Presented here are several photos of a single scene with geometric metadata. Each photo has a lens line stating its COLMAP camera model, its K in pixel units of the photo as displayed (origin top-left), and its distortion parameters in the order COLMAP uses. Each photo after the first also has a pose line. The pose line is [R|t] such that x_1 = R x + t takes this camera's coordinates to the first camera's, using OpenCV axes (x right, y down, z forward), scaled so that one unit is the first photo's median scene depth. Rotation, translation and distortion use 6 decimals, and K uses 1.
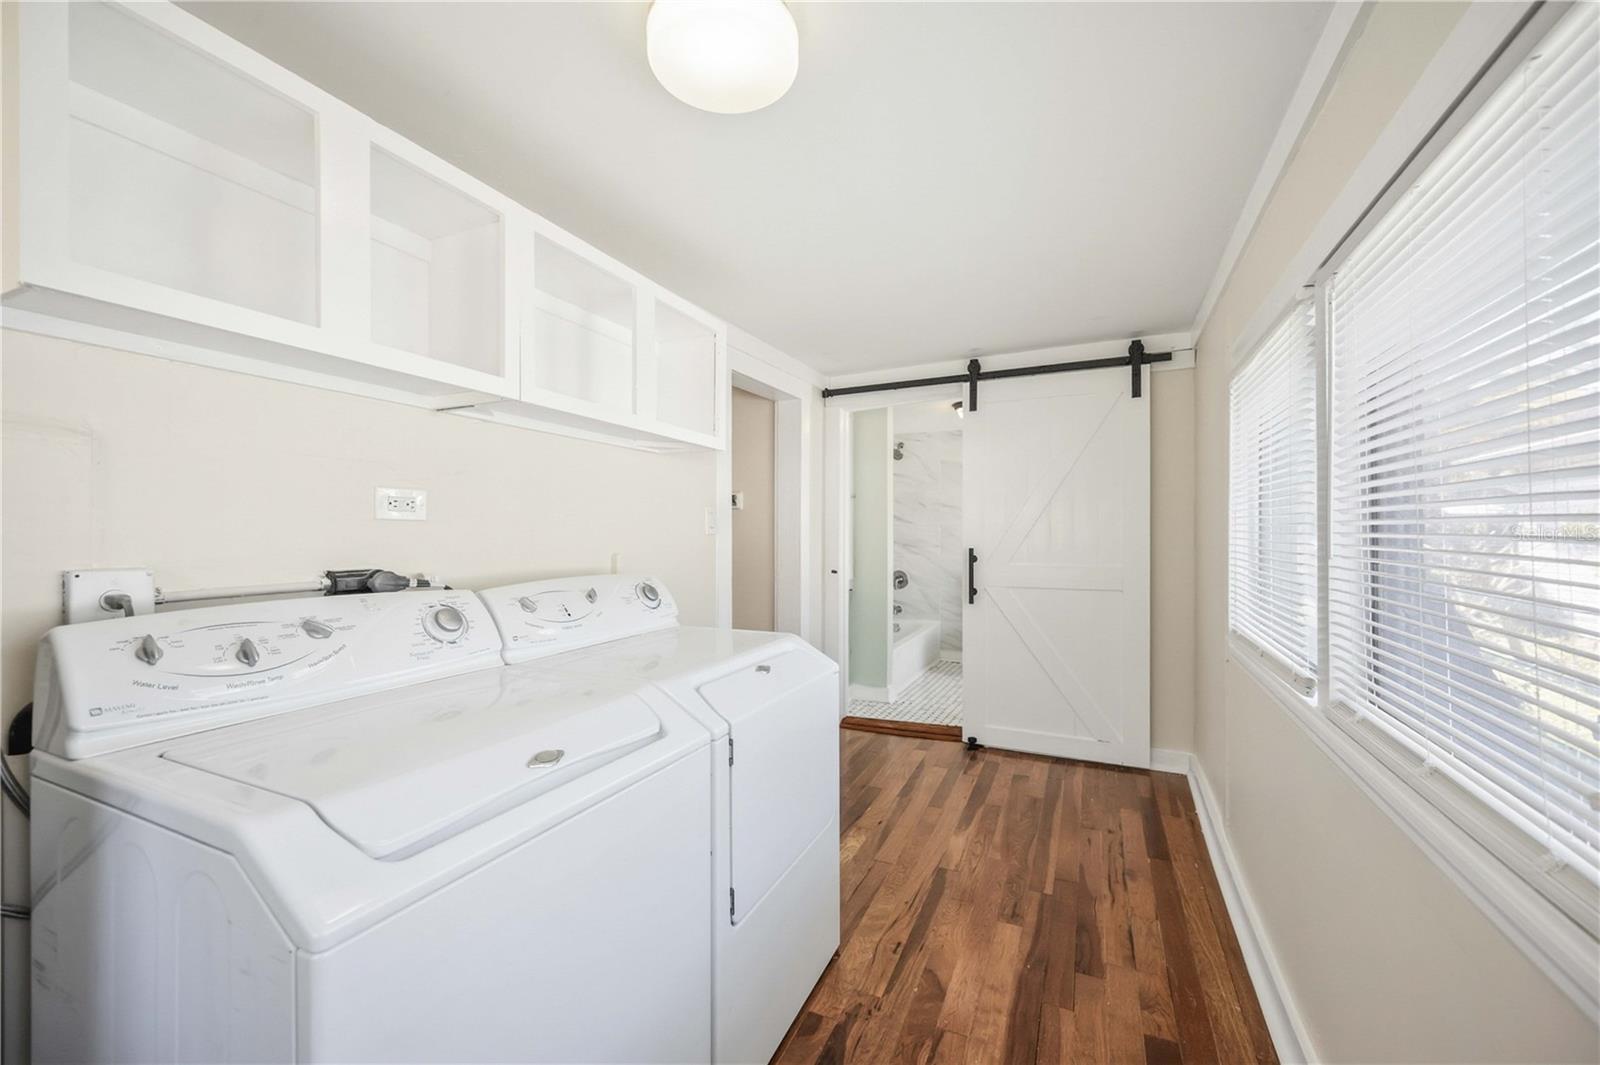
lens RADIAL K [[620.0, 0, 792.8], [0, 620.0, 532.7], [0, 0, 1]] dist [-0.007475, -0.000548]
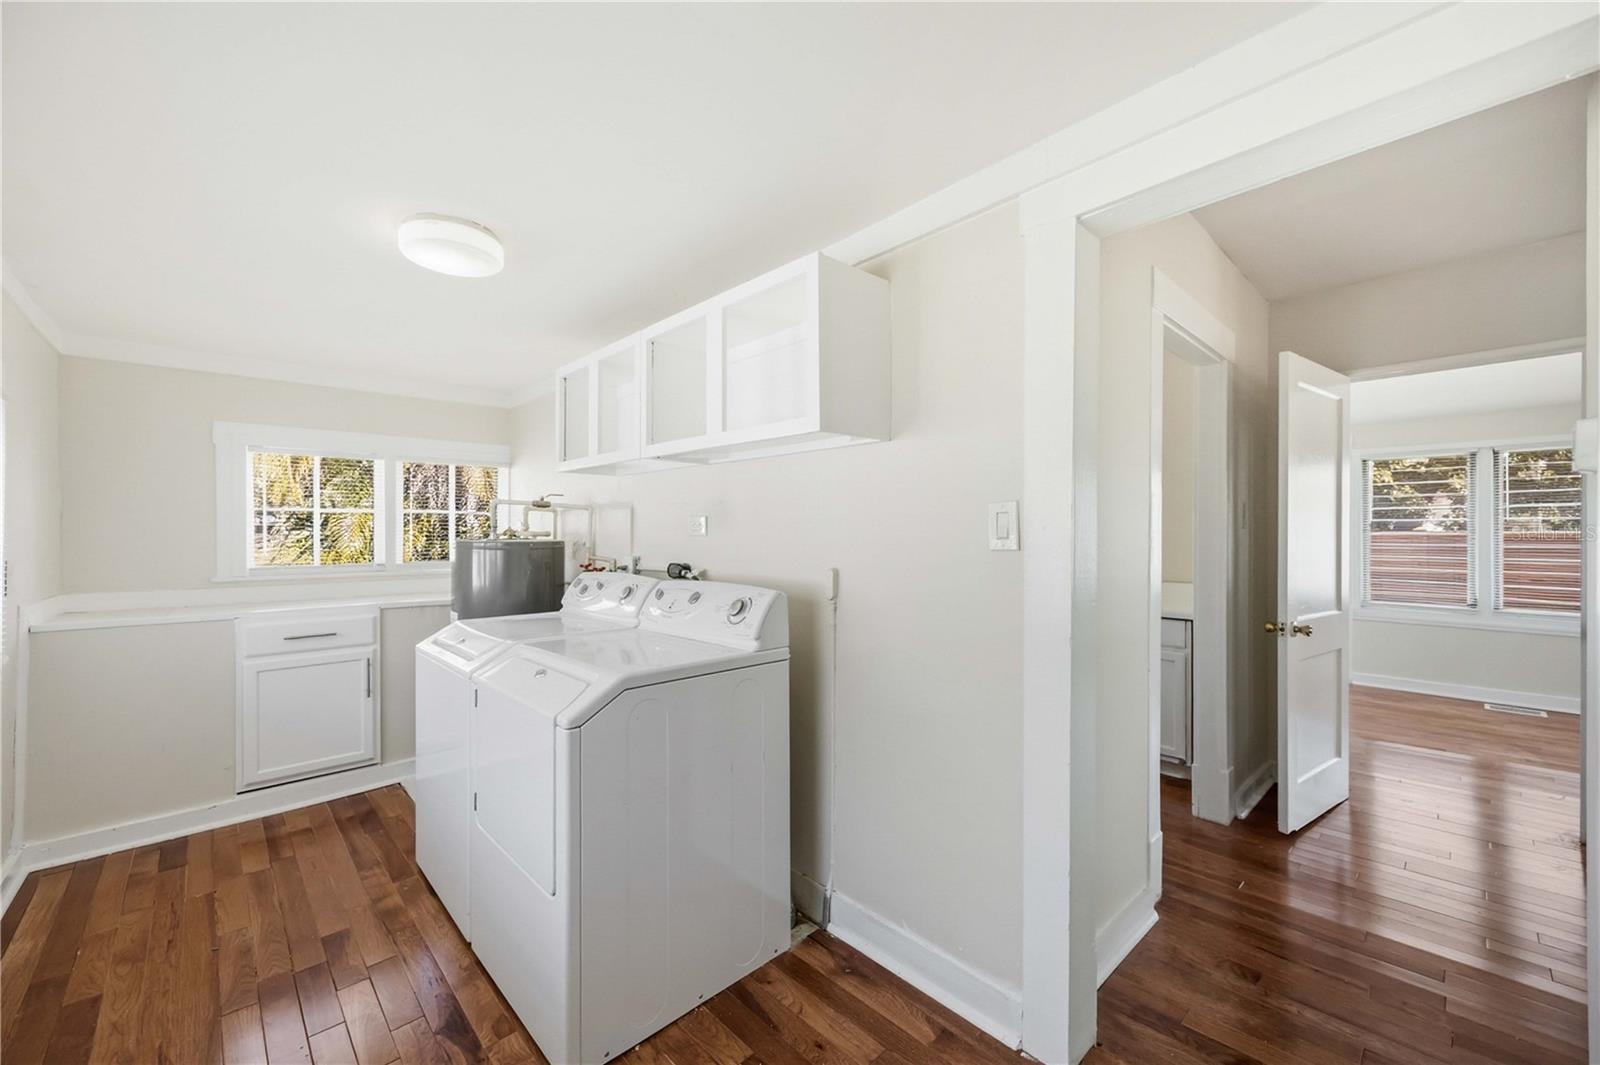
lens RADIAL K [[620.0, 0, 805.1], [0, 620.0, 536.2], [0, 0, 1]] dist [-0.007475, -0.000548]
pose [[-0.331439, 0.001064, -0.943476, 0.716808], [0.002584, 0.999997, 0.000220, -0.020670], [0.943473, -0.002365, -0.331440, 1.570859]]
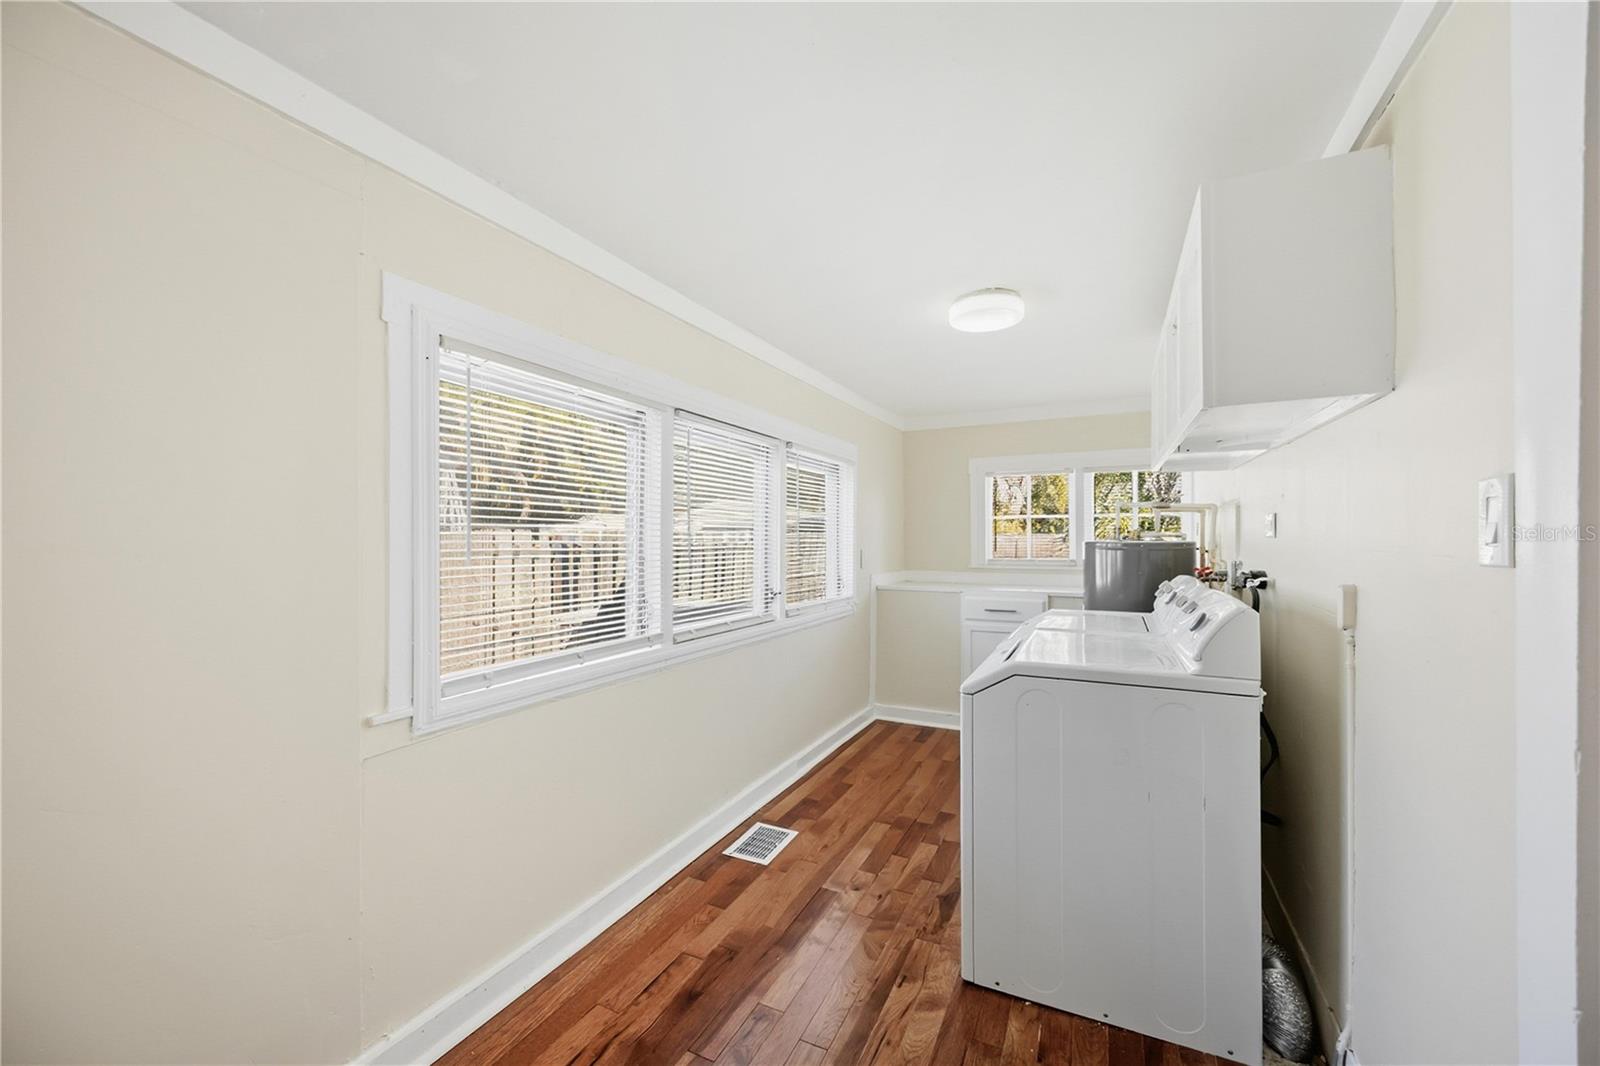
lens RADIAL K [[620.0, 0, 812.5], [0, 620.0, 540.1], [0, 0, 1]] dist [-0.007475, -0.000548]
pose [[-0.999800, -0.004014, -0.019592, 0.337141], [-0.004095, 0.999983, 0.004083, -0.018321], [0.019575, 0.004162, -0.999800, 1.994160]]
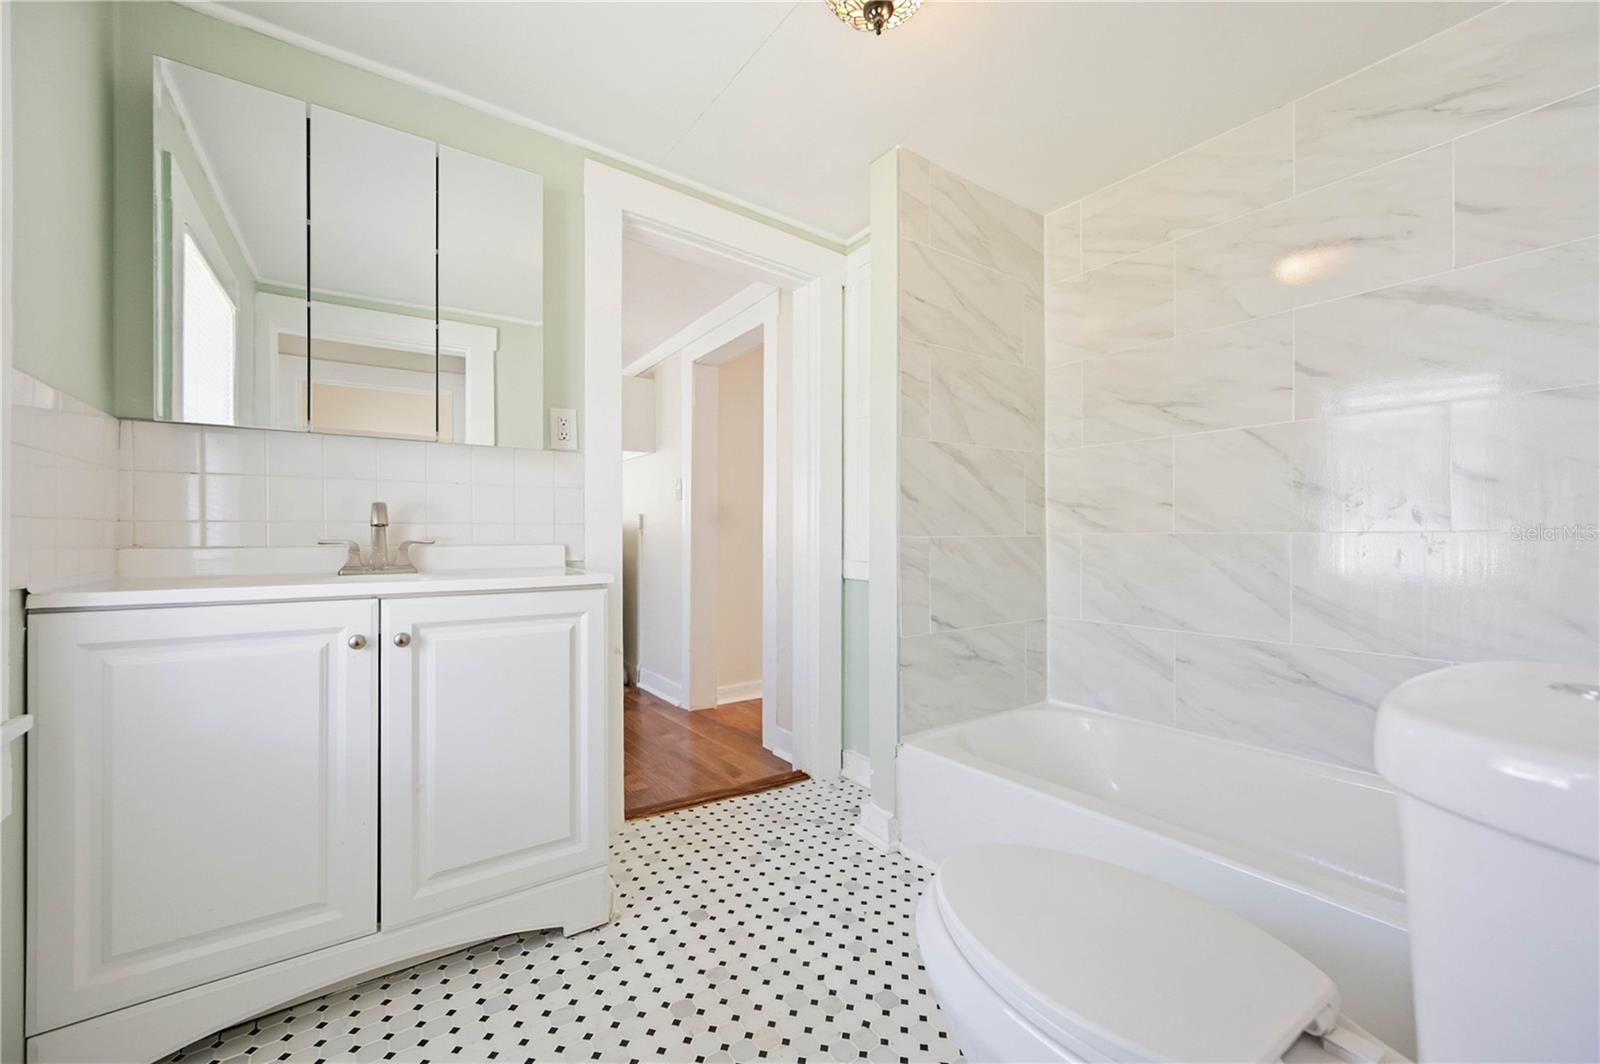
lens RADIAL K [[620.0, 0, 803.0], [0, 620.0, 542.6], [0, 0, 1]] dist [-0.007475, -0.000548]
pose [[-0.470983, 0.004621, -0.882130, 1.416943], [-0.000186, 0.999986, 0.005338, 0.131996], [0.882142, 0.002678, -0.470976, 2.868860]]
